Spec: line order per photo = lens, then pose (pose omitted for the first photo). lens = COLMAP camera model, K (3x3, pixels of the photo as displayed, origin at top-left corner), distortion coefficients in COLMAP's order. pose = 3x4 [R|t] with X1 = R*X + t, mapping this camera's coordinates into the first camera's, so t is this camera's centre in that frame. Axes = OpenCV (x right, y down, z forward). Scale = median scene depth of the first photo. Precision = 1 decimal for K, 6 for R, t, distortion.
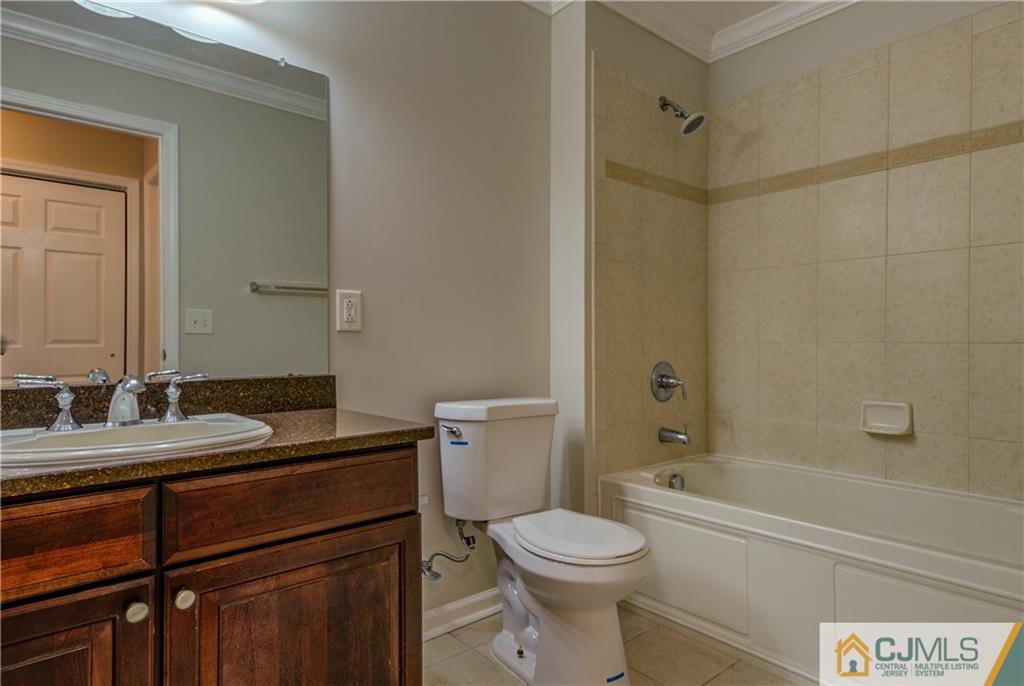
lens RADIAL K [[575.7, 0, 512.0], [0, 575.7, 343.0], [0, 0, 1]] dist [-0.004151, -0.000051]
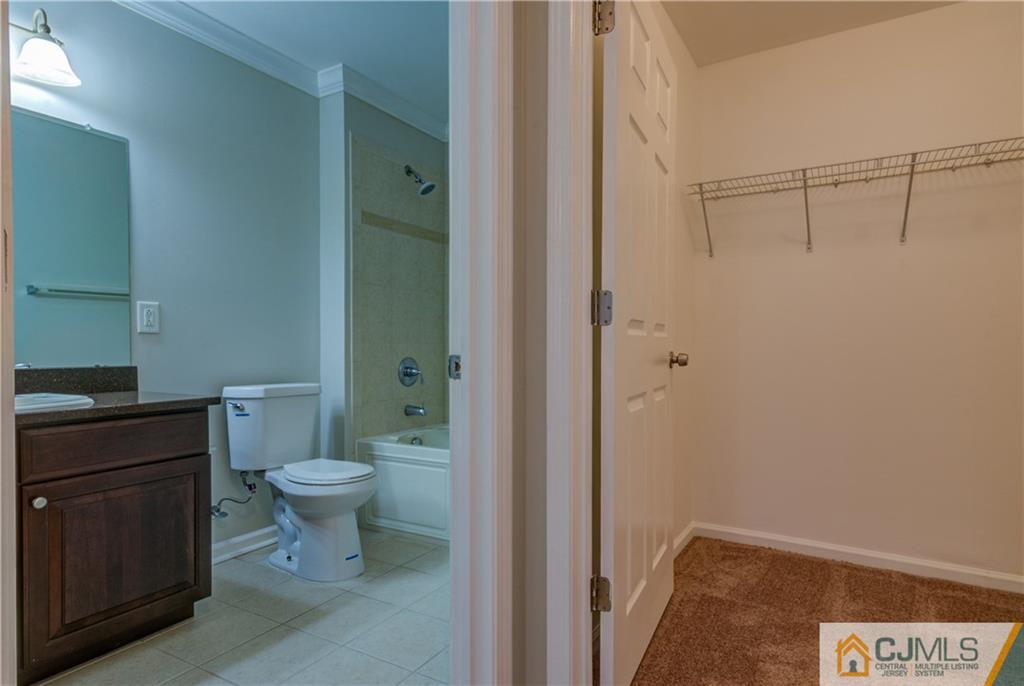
lens RADIAL K [[553.8, 0, 511.4], [0, 553.8, 353.6], [0, 0, 1]] dist [0.020962, 0.000645]
pose [[0.943888, -0.001474, 0.330261, 0.075628], [-0.002782, 0.999919, 0.012415, 0.008189], [-0.330253, -0.012637, 0.943808, -0.466933]]
